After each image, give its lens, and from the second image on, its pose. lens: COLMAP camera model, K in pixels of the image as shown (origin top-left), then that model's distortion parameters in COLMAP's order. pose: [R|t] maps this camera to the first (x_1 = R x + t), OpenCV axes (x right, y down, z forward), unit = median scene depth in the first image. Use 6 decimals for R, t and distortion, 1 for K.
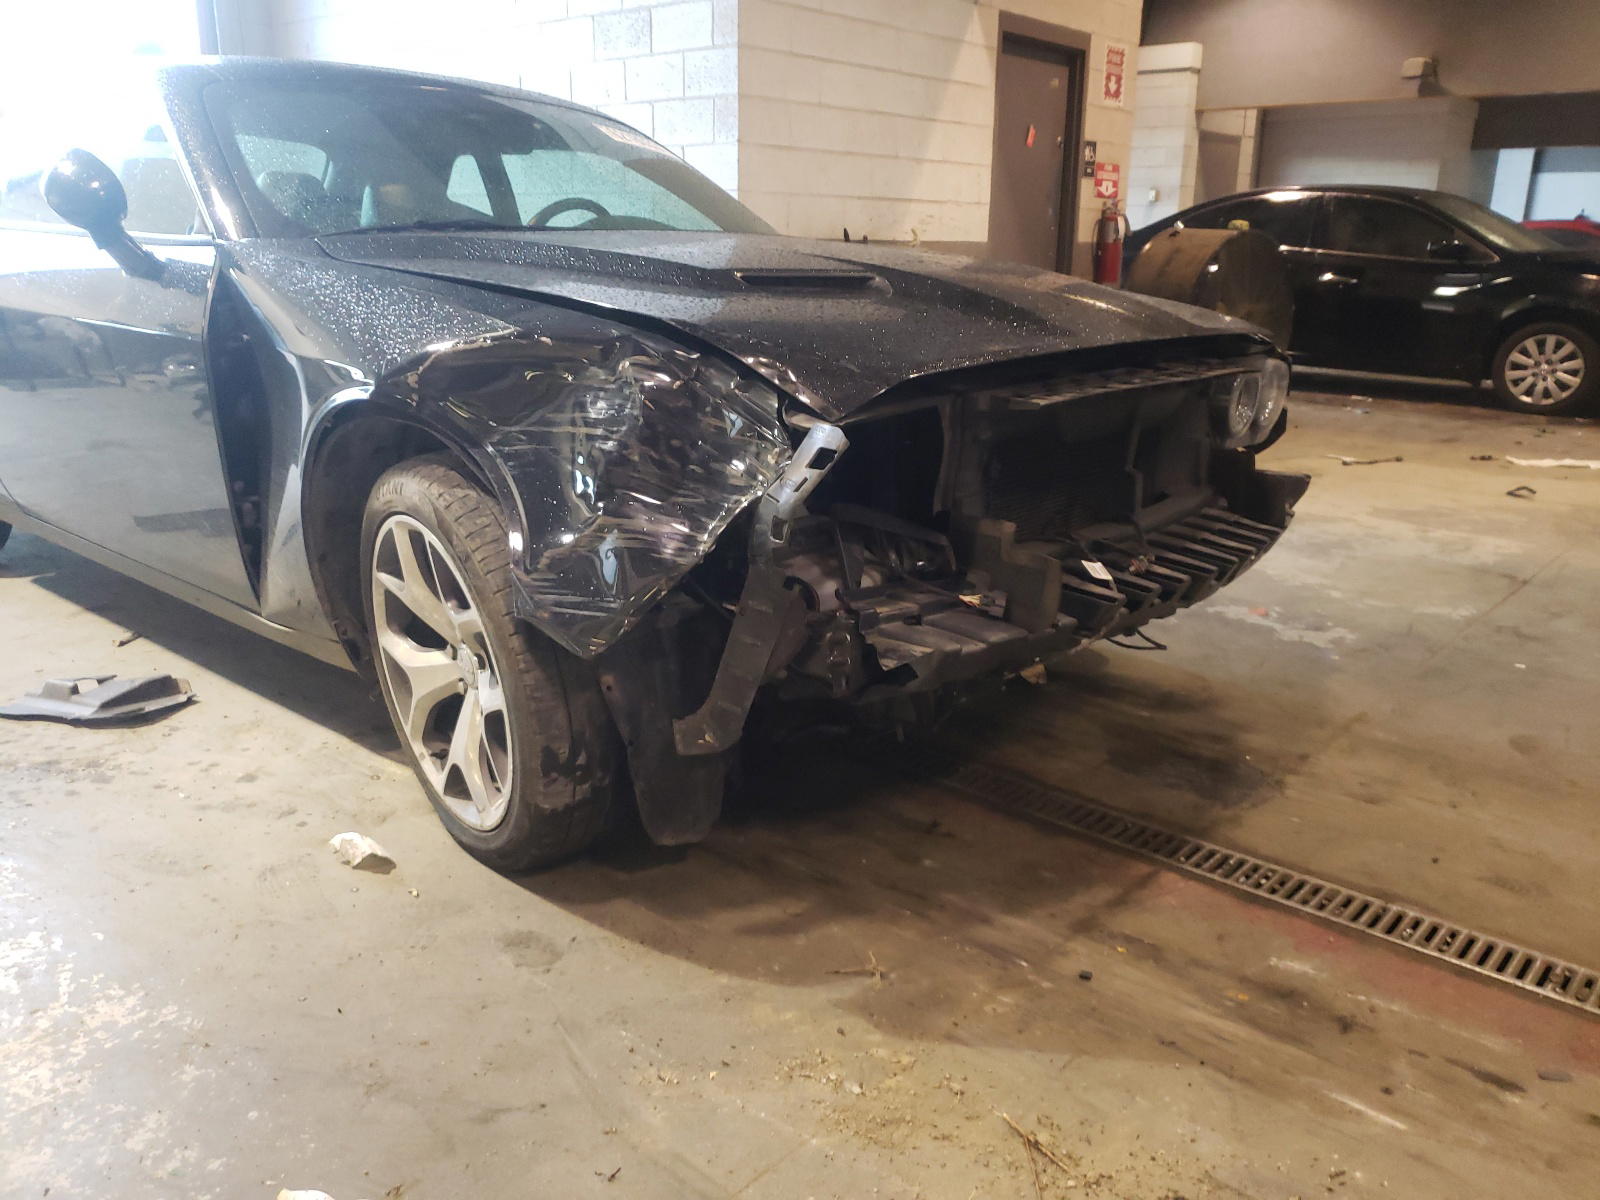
lens RADIAL K [[1254.6, 0, 813.2], [0, 1254.6, 606.1], [0, 0, 1]] dist [-0.001426, 0.010105]
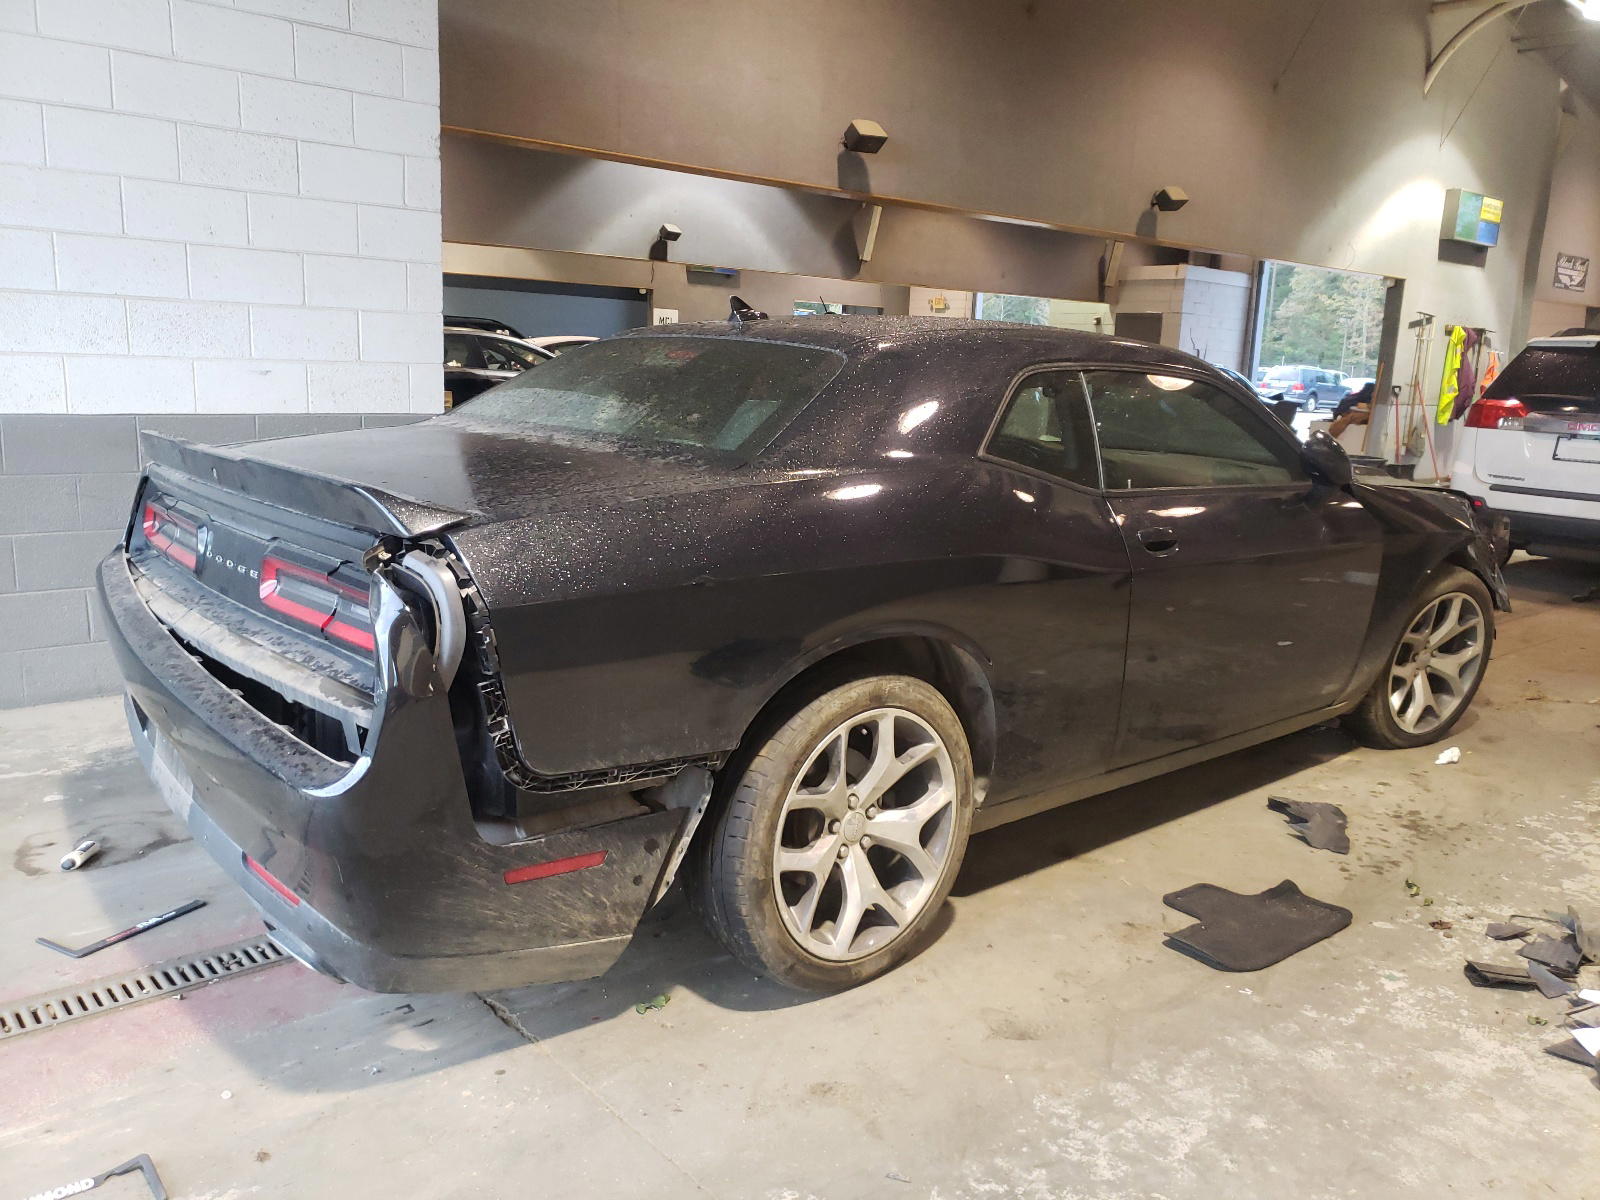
lens RADIAL K [[1254.6, 0, 813.2], [0, 1254.6, 606.1], [0, 0, 1]] dist [-0.001426, 0.010105]
pose [[0.138591, -0.206339, 0.968616, -2.443666], [0.242794, 0.955286, 0.168760, -0.644545], [-0.960127, 0.211785, 0.182492, 1.559631]]
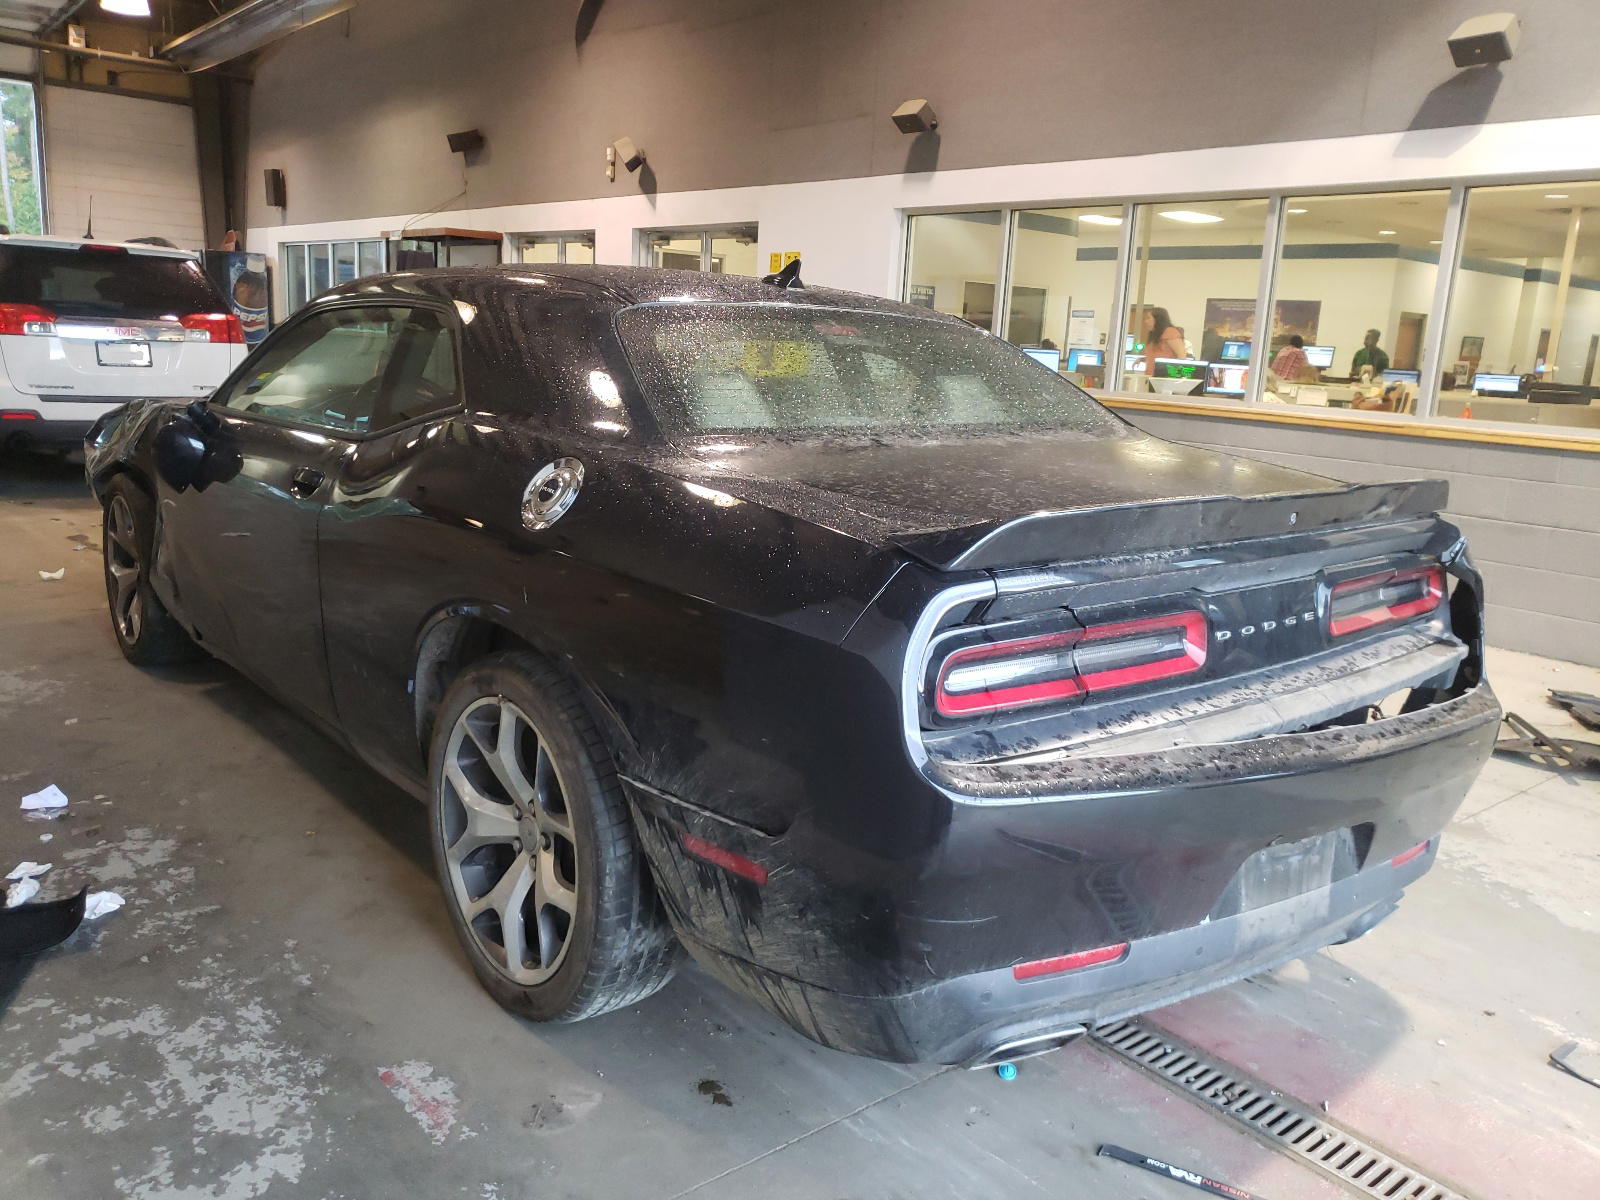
lens RADIAL K [[1254.6, 0, 813.2], [0, 1254.6, 606.1], [0, 0, 1]] dist [-0.001426, 0.010105]
pose [[-0.984616, -0.102523, 0.141491, -1.143917], [-0.022604, 0.877699, 0.478678, -1.095399], [-0.173262, 0.468116, -0.866515, 3.212143]]
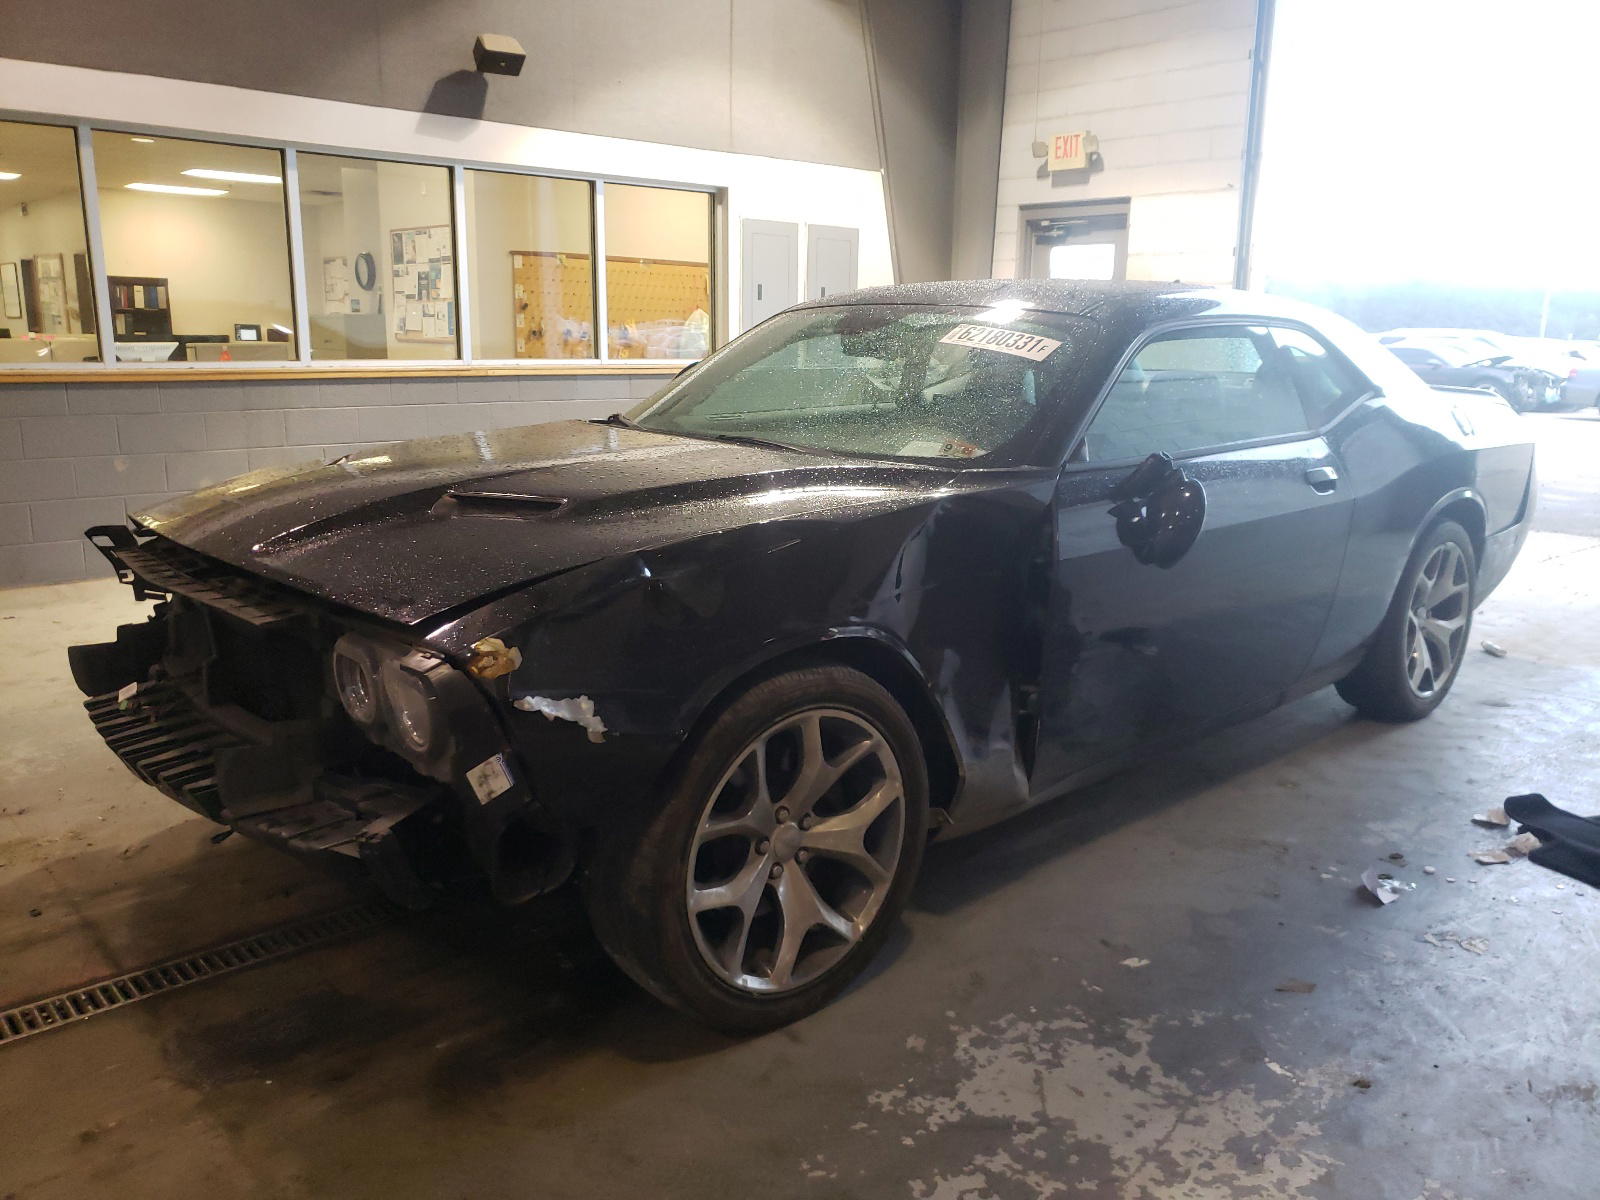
lens RADIAL K [[1254.6, 0, 813.2], [0, 1254.6, 606.1], [0, 0, 1]] dist [-0.001426, 0.010105]
pose [[-0.119360, 0.197869, -0.972934, 1.282169], [-0.296854, 0.928001, 0.225149, -0.566401], [0.947434, 0.315694, -0.052028, 1.578713]]
